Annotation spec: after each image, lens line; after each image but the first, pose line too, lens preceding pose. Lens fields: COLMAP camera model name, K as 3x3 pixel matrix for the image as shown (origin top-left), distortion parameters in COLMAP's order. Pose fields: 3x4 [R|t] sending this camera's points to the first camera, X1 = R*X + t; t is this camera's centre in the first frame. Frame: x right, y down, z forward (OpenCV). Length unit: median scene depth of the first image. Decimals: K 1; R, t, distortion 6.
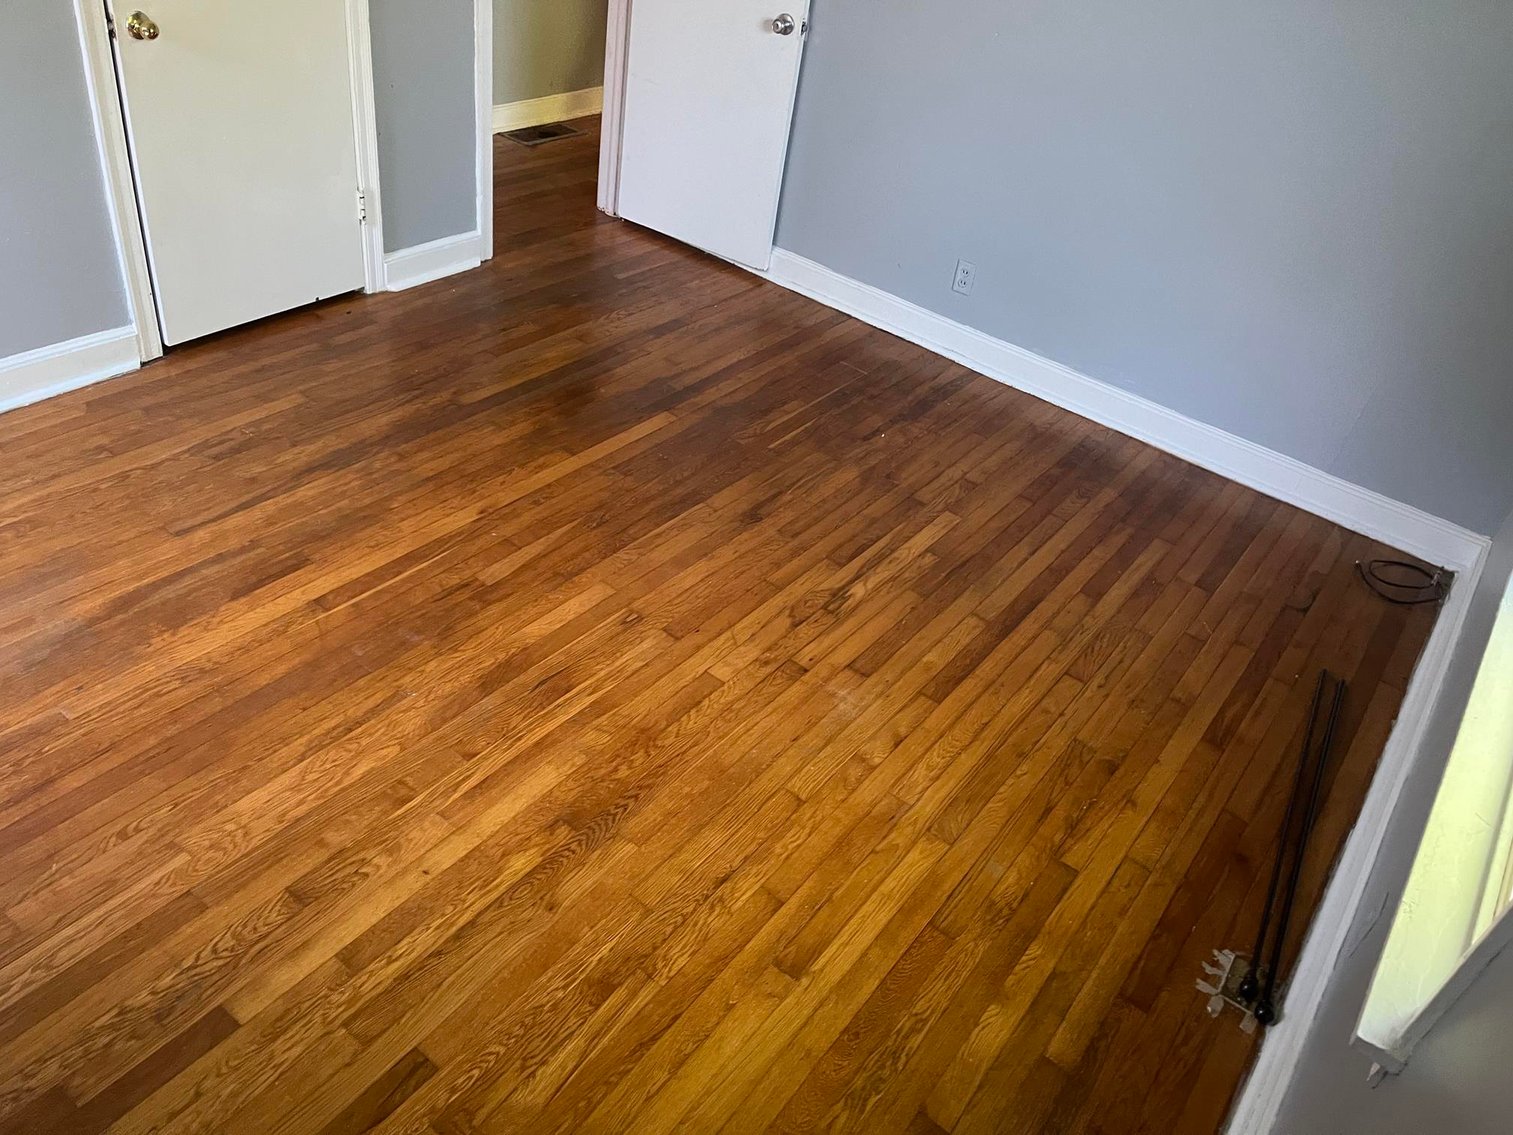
lens RADIAL K [[1153.3, 0, 759.8], [0, 1153.3, 570.2], [0, 0, 1]] dist [0.109146, -0.128080]
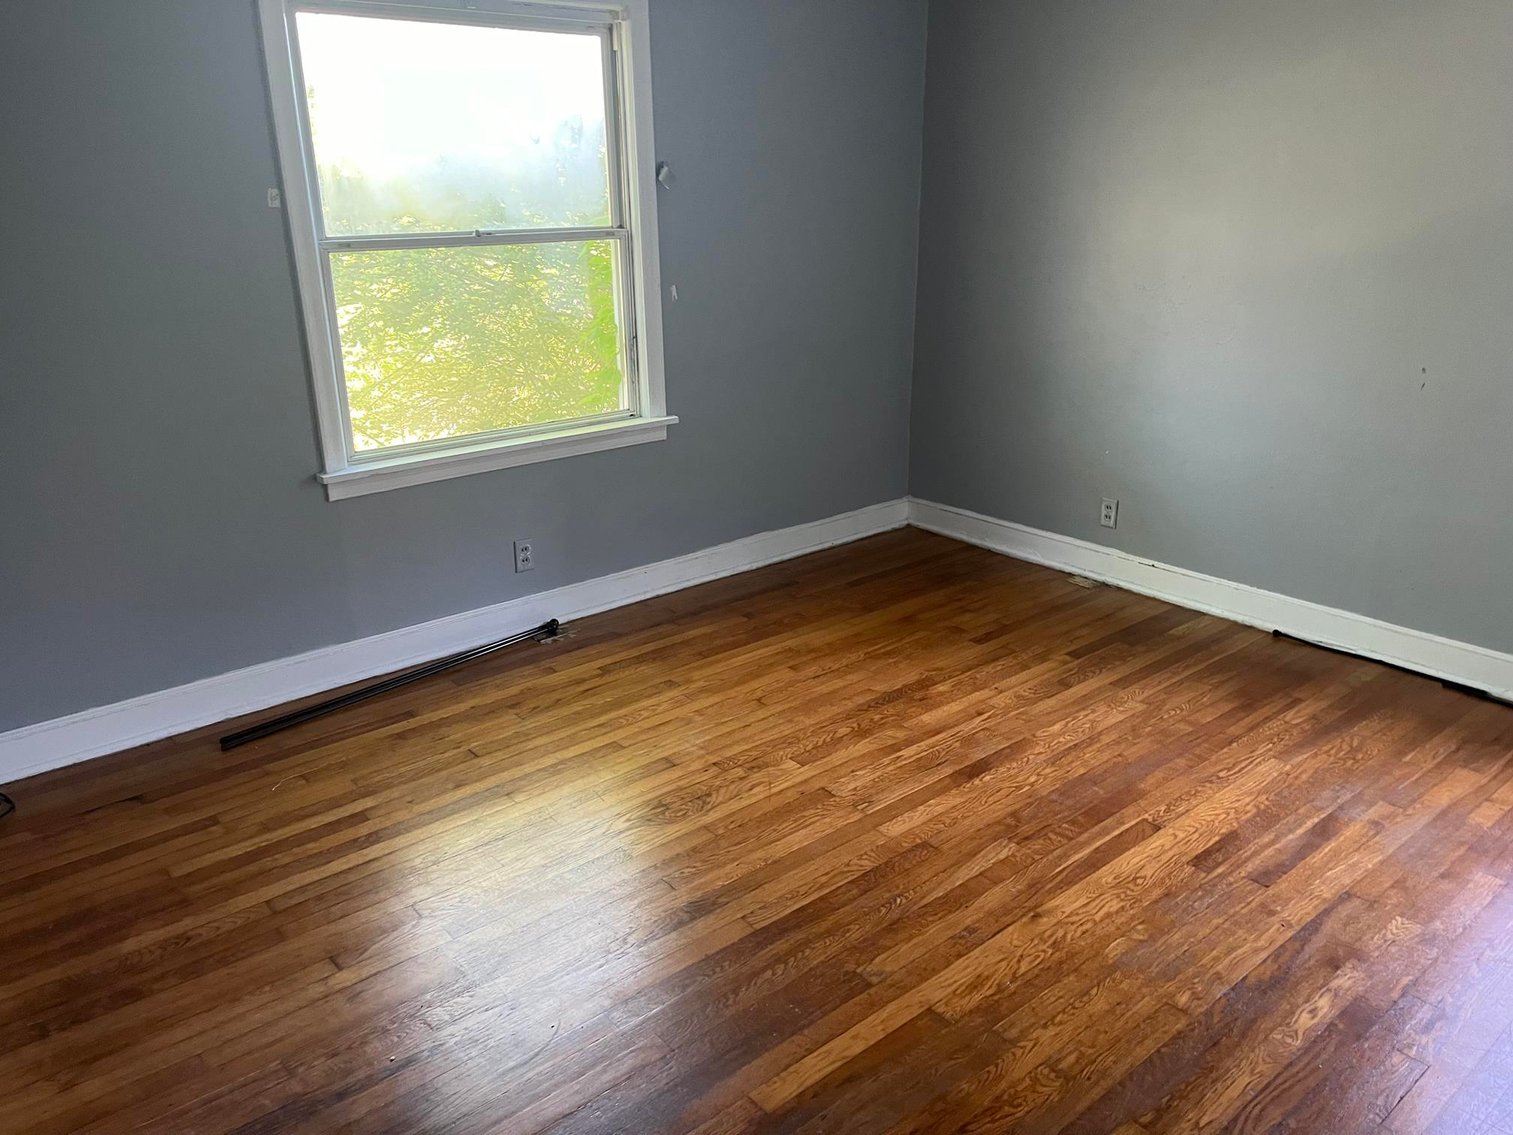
lens RADIAL K [[1153.3, 0, 759.8], [0, 1153.3, 570.2], [0, 0, 1]] dist [0.109146, -0.128080]
pose [[-0.965104, -0.201882, 0.166789, -0.156899], [0.029168, 0.550083, 0.834601, -0.981941], [-0.260239, 0.810341, -0.524998, 1.436462]]
